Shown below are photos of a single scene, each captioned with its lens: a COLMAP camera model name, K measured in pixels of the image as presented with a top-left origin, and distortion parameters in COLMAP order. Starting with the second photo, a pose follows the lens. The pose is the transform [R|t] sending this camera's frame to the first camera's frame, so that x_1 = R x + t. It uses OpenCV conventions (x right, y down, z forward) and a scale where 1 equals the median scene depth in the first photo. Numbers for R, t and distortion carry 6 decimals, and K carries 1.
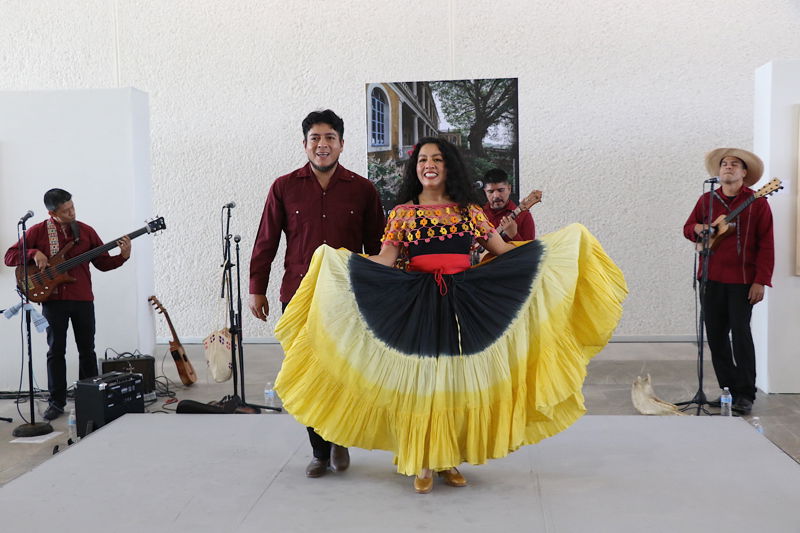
lens RADIAL K [[928.1, 0, 385.1], [0, 928.1, 275.4], [0, 0, 1]] dist [0.031784, 0.000000]
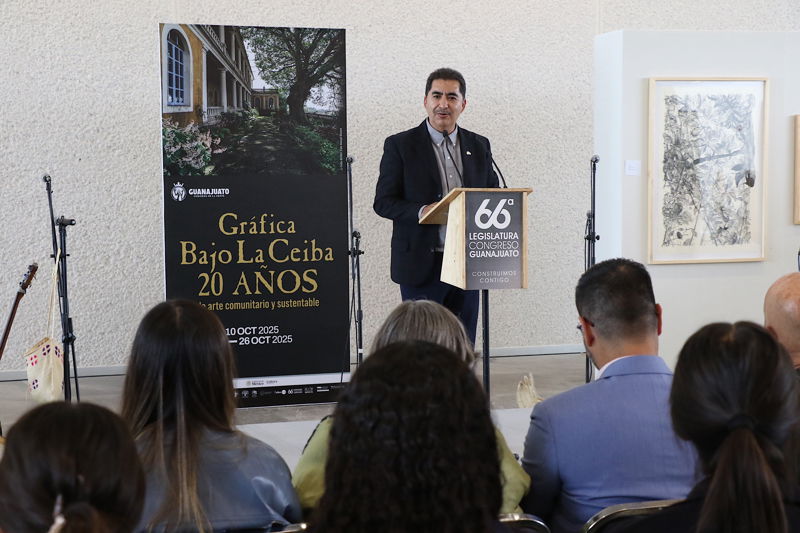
lens RADIAL K [[1631.8, 0, 378.8], [0, 1631.8, 277.5], [0, 0, 1]] dist [0.348320, 0.000000]
pose [[0.899612, -0.012003, 0.436525, -0.459935], [0.020979, 0.999656, -0.015746, 0.029544], [-0.436185, 0.023323, 0.899555, -0.308549]]
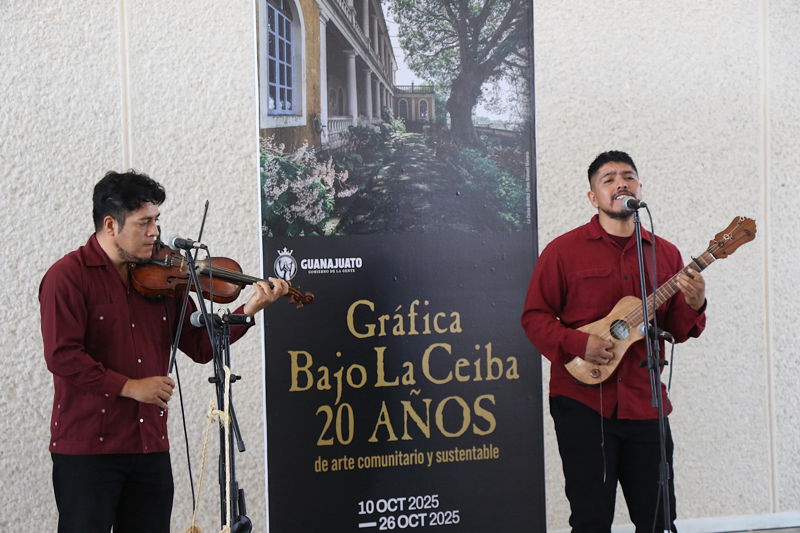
lens RADIAL K [[2755.1, 0, 385.4], [0, 2755.1, 288.9], [0, 0, 1]] dist [0.880566, 0.000000]
pose [[0.781784, -0.006367, 0.623517, -0.802013], [0.050196, 0.997345, -0.052753, 0.016444], [-0.621526, 0.072540, 0.780028, -0.061336]]
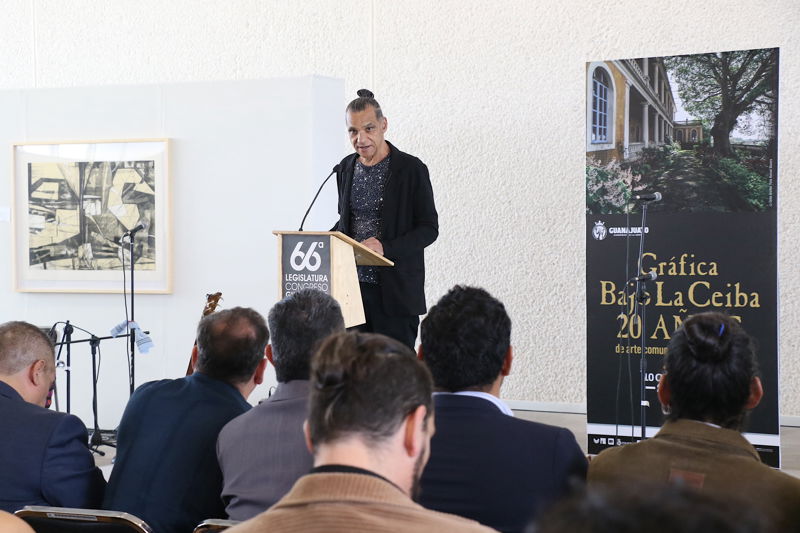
lens RADIAL K [[1835.2, 0, 419.3], [0, 1835.2, 277.6], [0, 0, 1]] dist [0.520583, 0.000000]
pose [[0.907849, 0.025604, -0.418516, 0.501728], [-0.041030, 0.998768, -0.027900, 0.019746], [0.417286, 0.042501, 0.907781, -0.443014]]
